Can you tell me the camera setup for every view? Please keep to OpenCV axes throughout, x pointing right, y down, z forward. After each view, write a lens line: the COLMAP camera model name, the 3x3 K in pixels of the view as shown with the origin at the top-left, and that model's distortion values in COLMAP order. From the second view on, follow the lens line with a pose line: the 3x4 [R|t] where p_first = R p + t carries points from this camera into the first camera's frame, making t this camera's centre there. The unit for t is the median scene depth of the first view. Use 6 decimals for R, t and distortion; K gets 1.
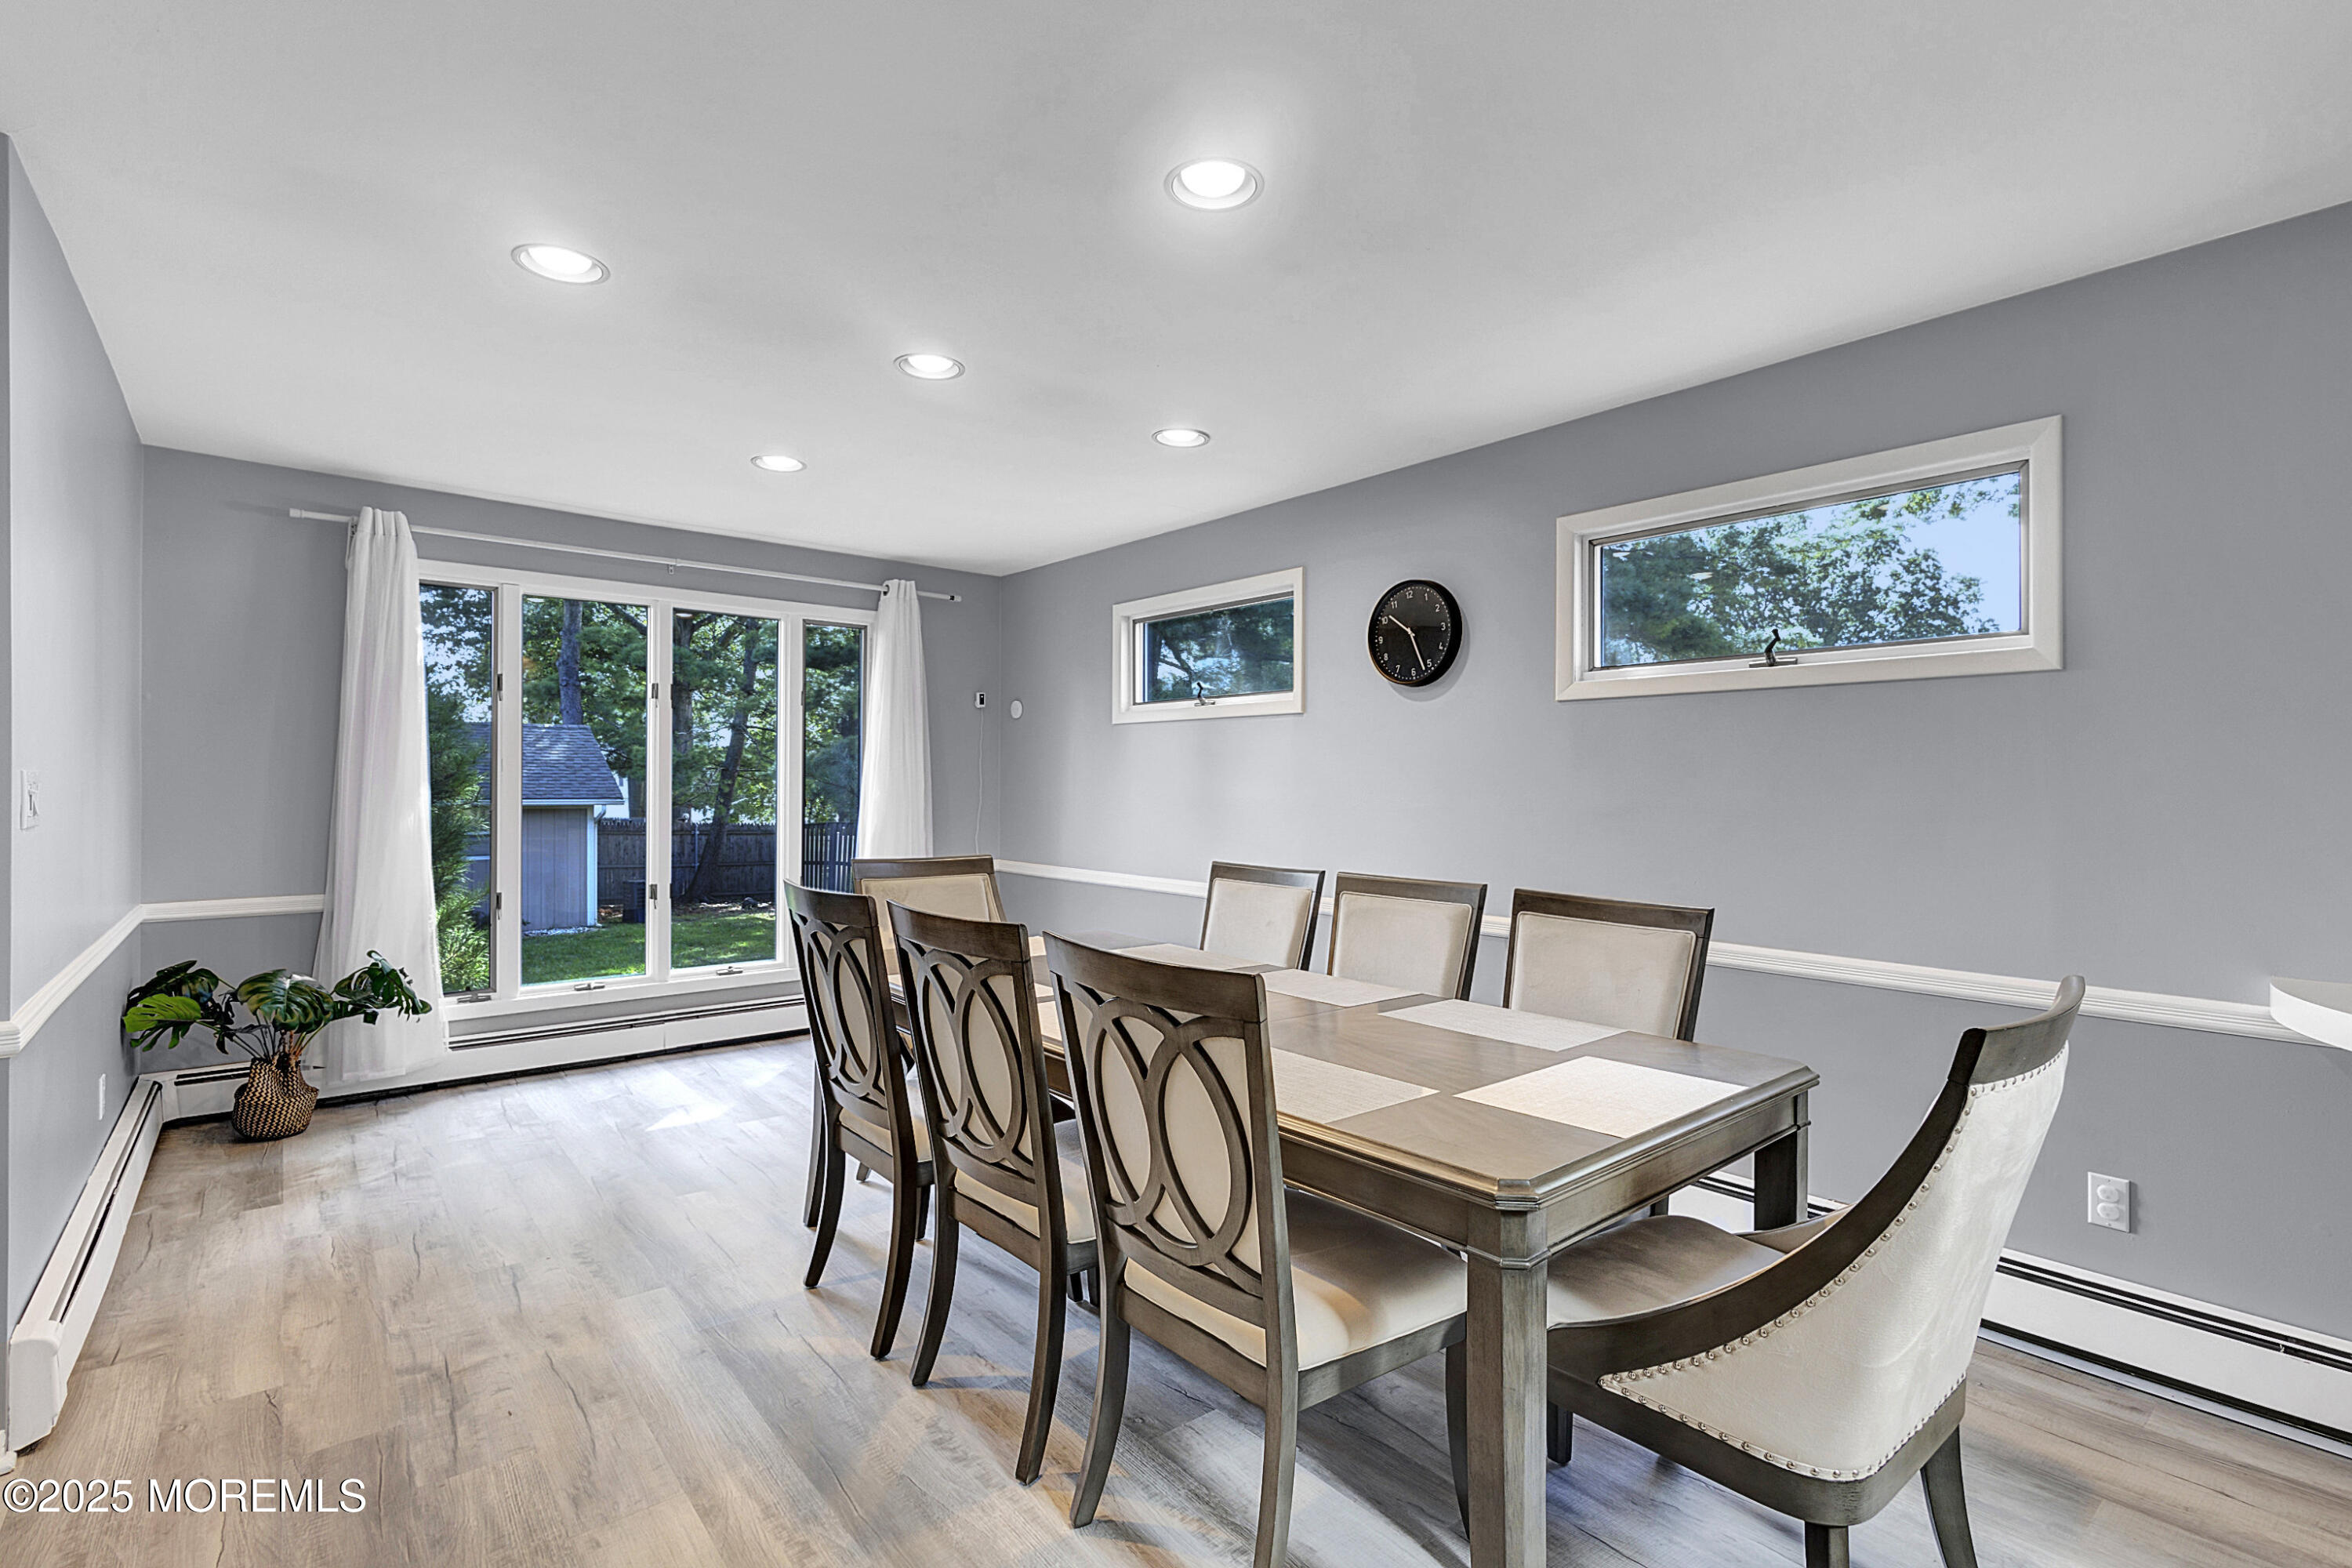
lens RADIAL K [[1082.9, 0, 1174.1], [0, 1082.9, 777.8], [0, 0, 1]] dist [0.005138, 0.000707]
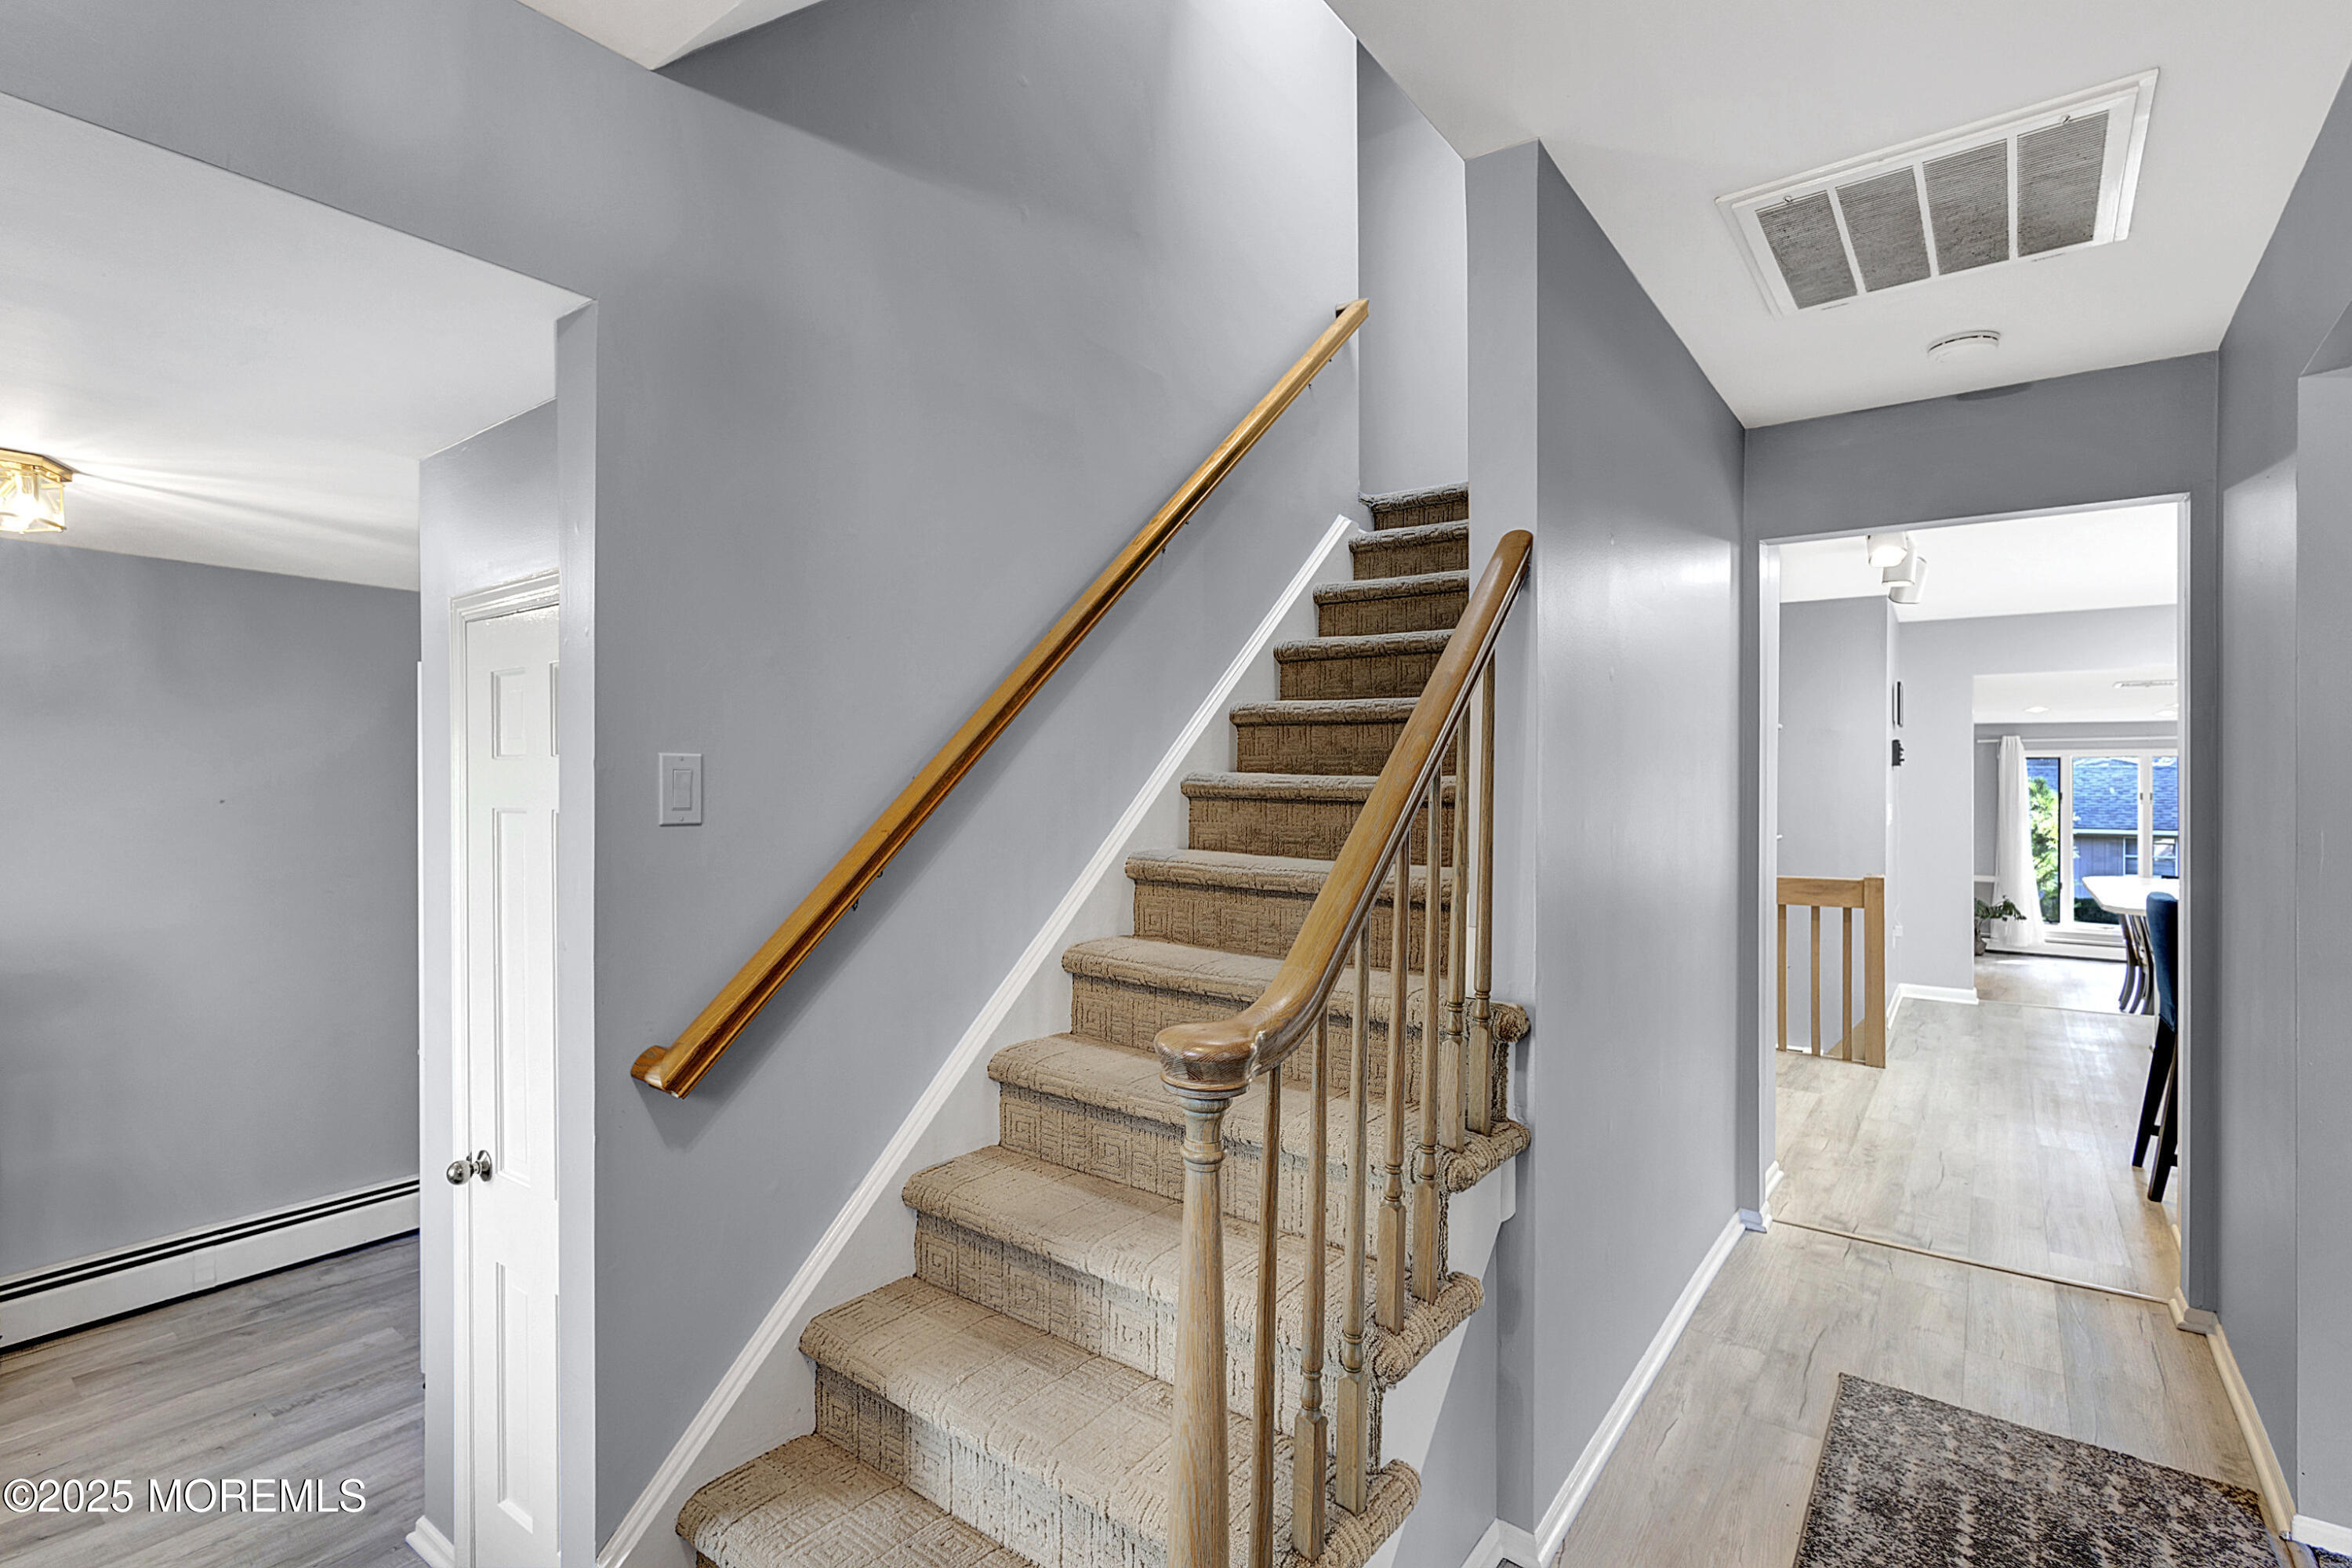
lens RADIAL K [[1082.9, 0, 1173.1], [0, 1082.9, 780.0], [0, 0, 1]] dist [0.005138, 0.000707]
pose [[0.222518, 0.001605, -0.974927, 1.460258], [-0.000107, 0.999999, 0.001622, -0.138937], [0.974929, -0.000257, 0.222518, -1.654435]]
